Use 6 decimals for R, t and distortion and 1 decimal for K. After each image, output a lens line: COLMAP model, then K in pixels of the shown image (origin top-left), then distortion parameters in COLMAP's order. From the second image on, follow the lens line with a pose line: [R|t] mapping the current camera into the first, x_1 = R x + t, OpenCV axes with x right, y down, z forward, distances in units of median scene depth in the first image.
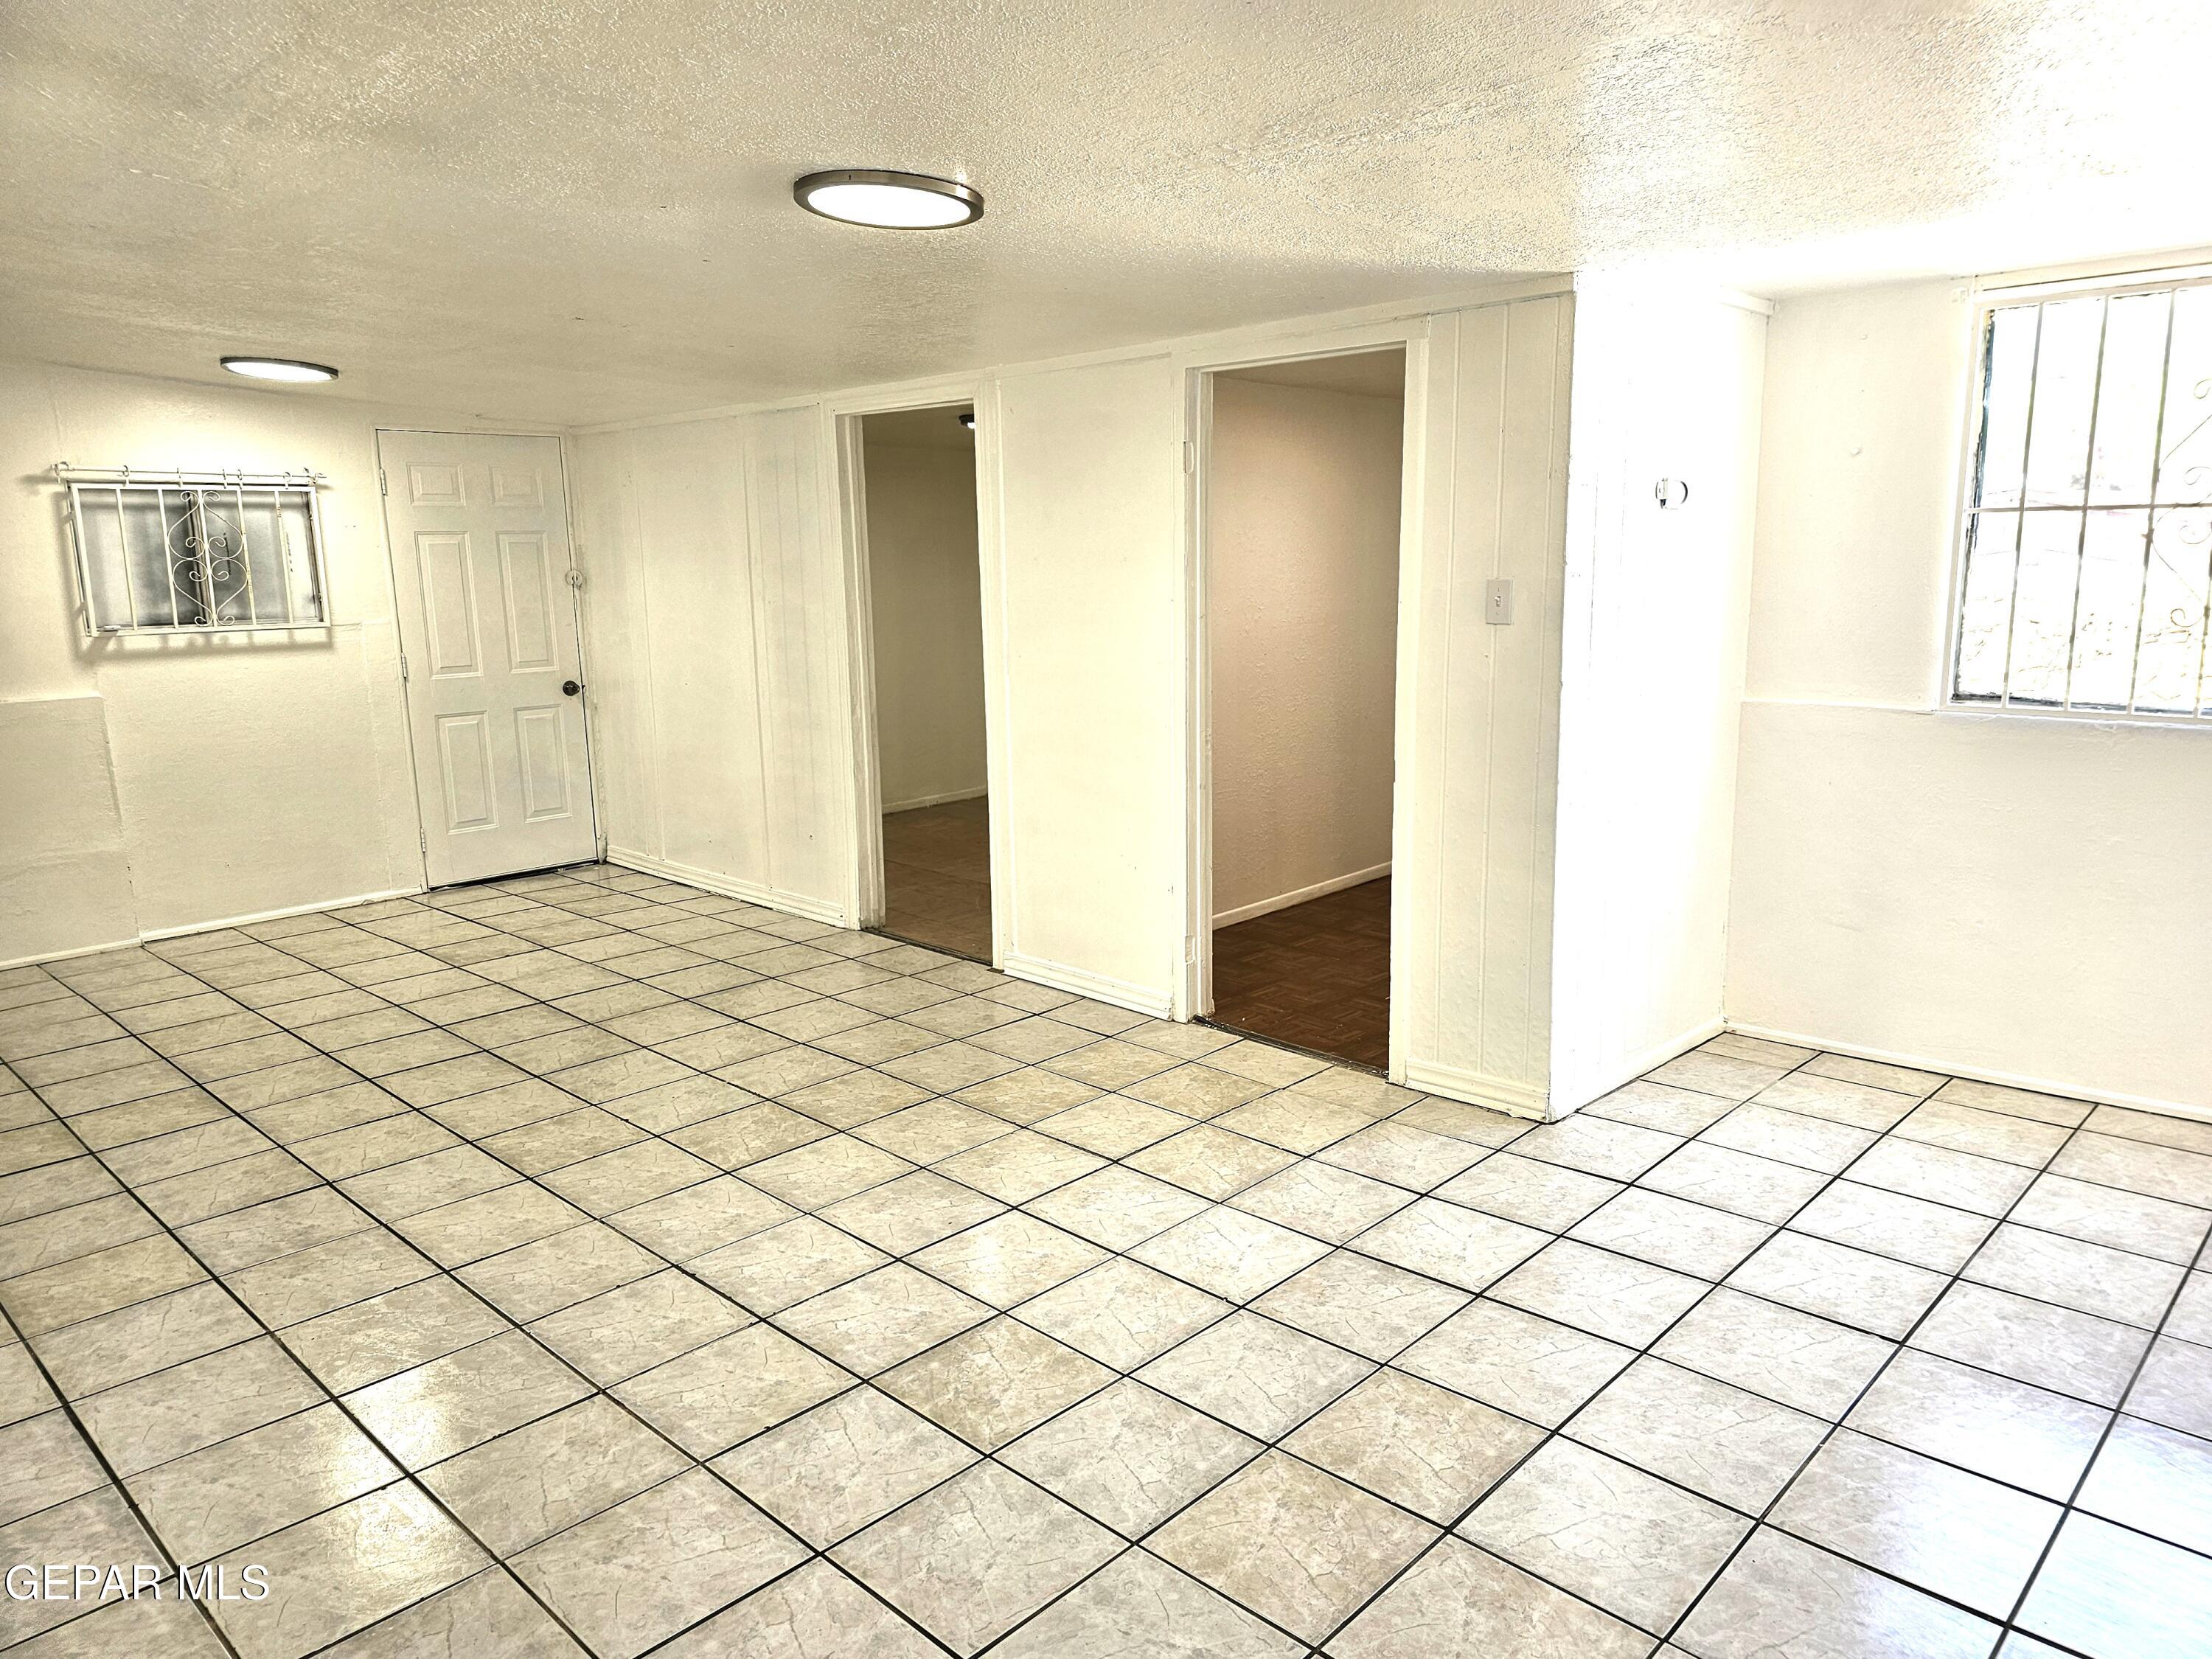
lens RADIAL K [[1497.5, 0, 1115.3], [0, 1497.5, 834.3], [0, 0, 1]] dist [0.007032, -0.002043]
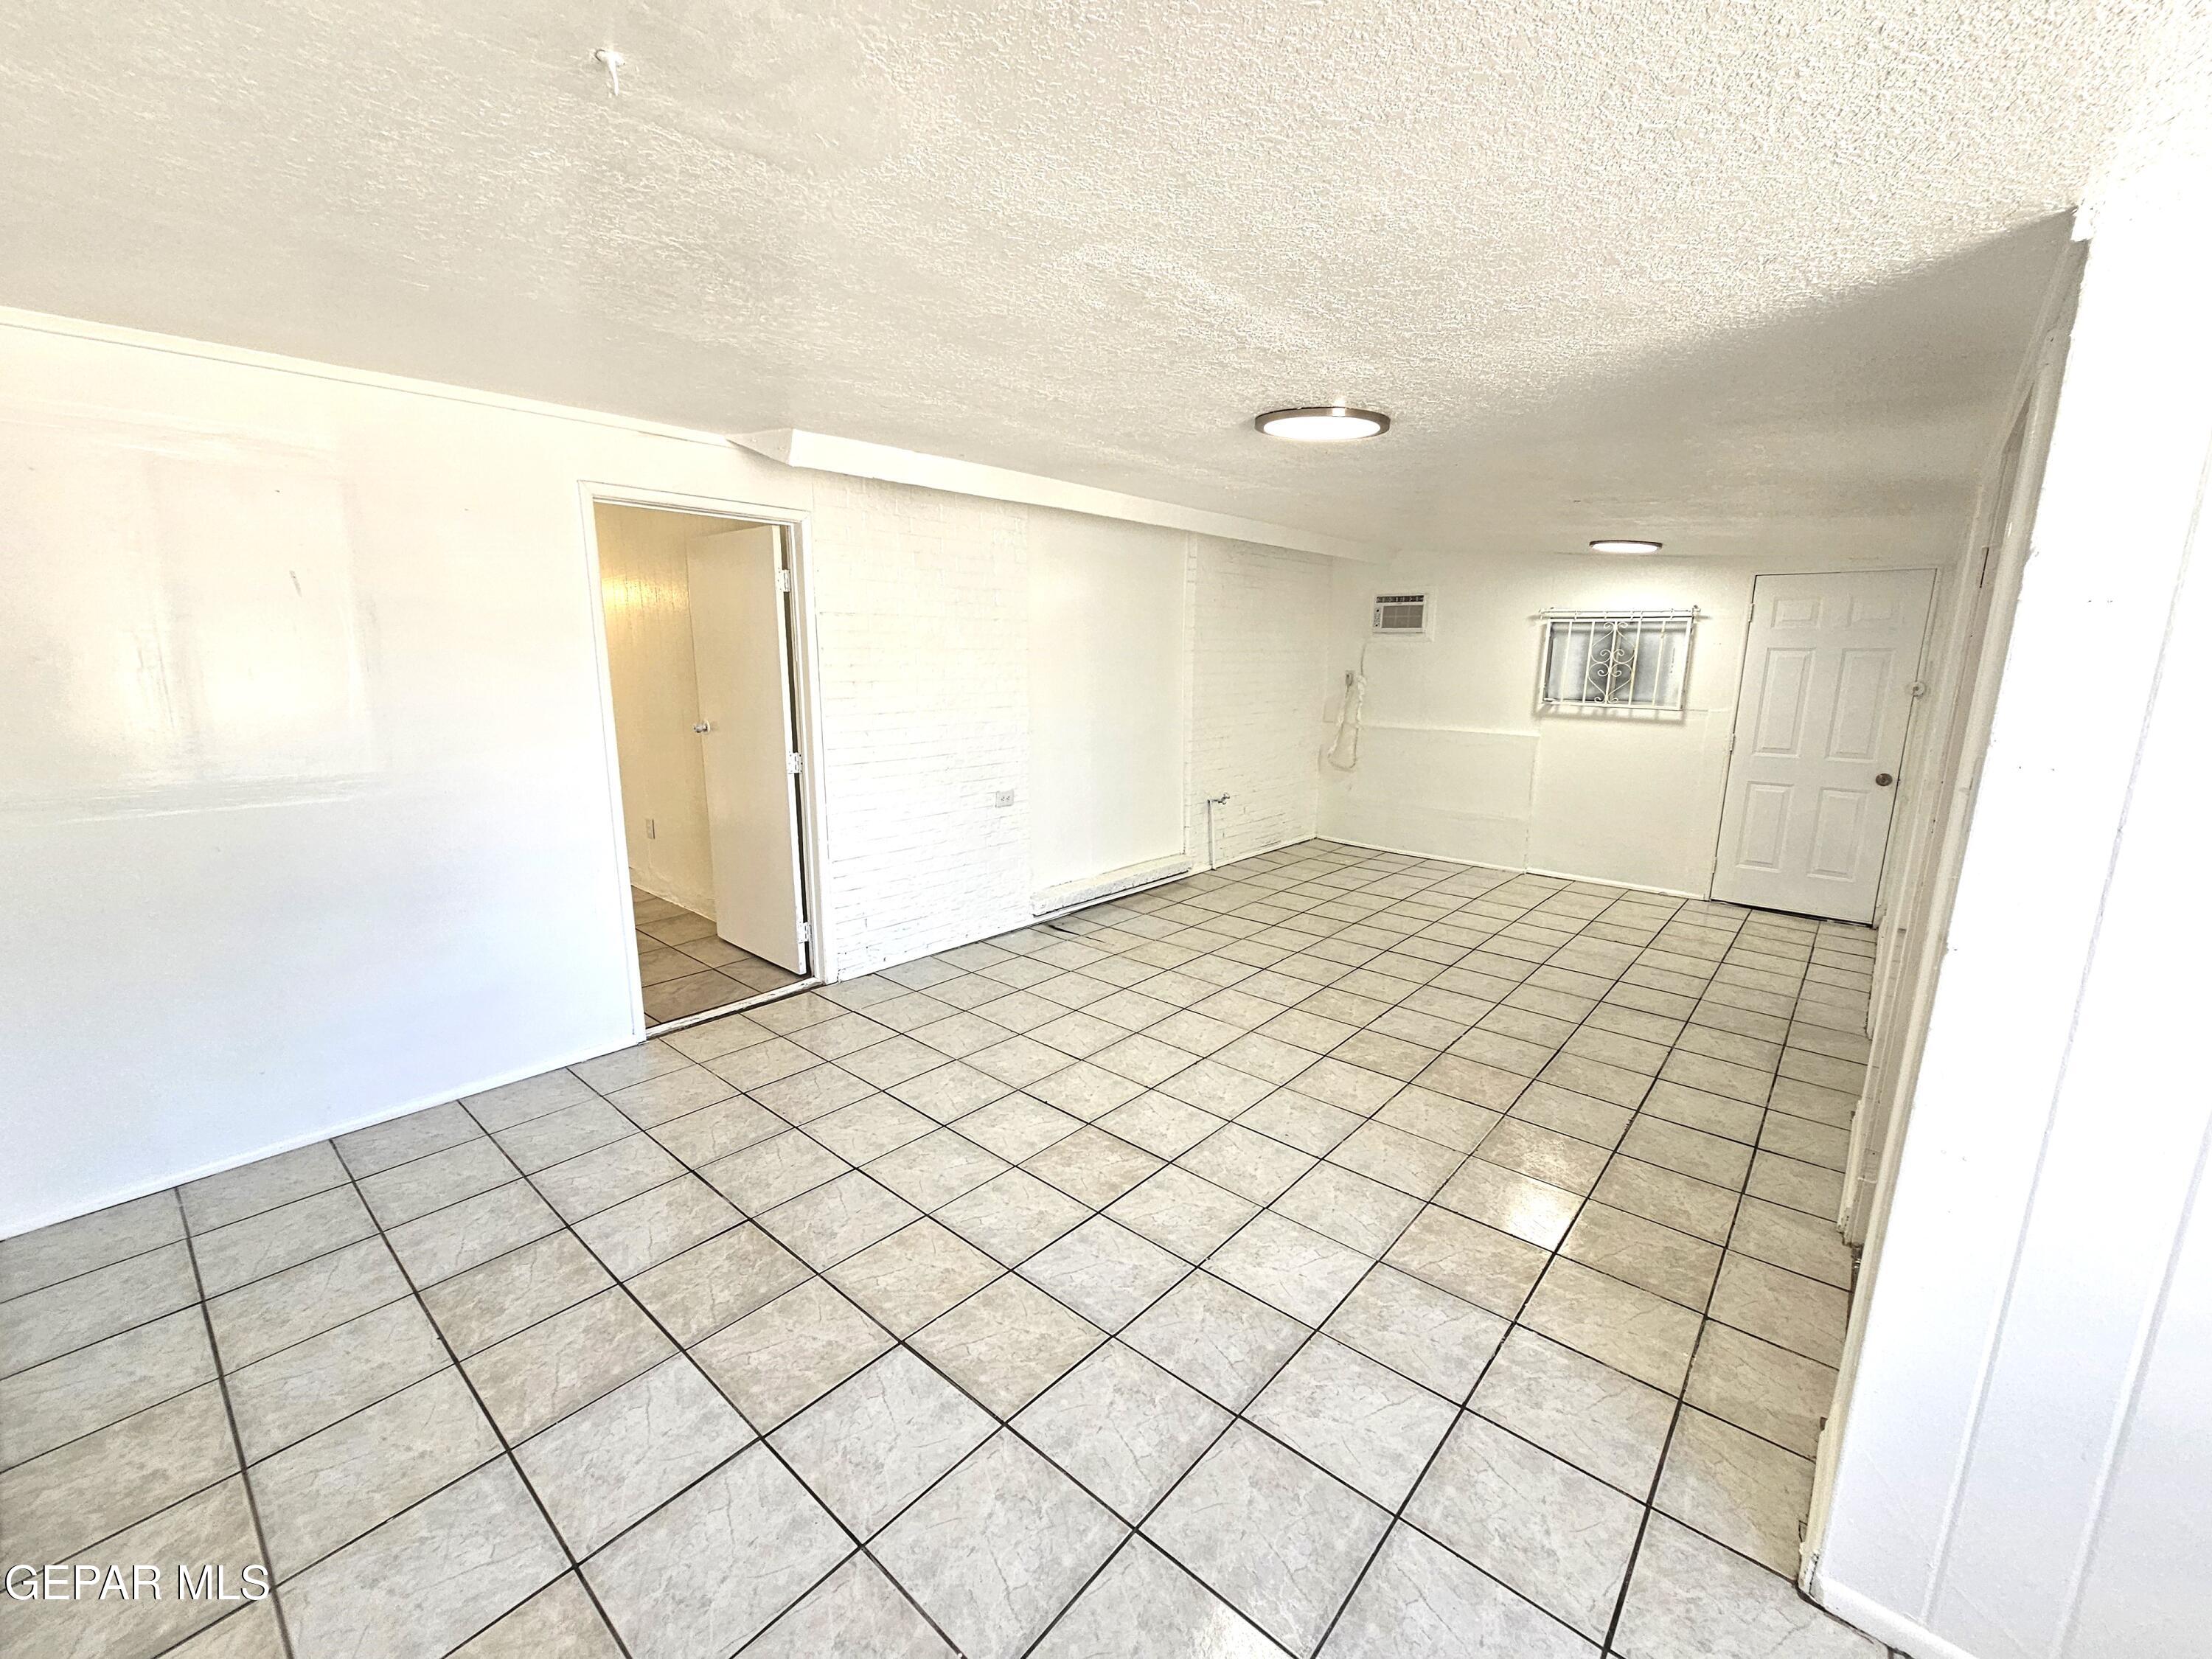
lens RADIAL K [[903.8, 0, 1104.0], [0, 903.8, 830.0], [0, 0, 1]] dist [-0.002746, -0.000147]
pose [[0.031457, 0.212963, -0.976554, 0.404967], [-0.197882, 0.959025, 0.202766, -0.100422], [0.979721, 0.186864, 0.072309, 0.421535]]
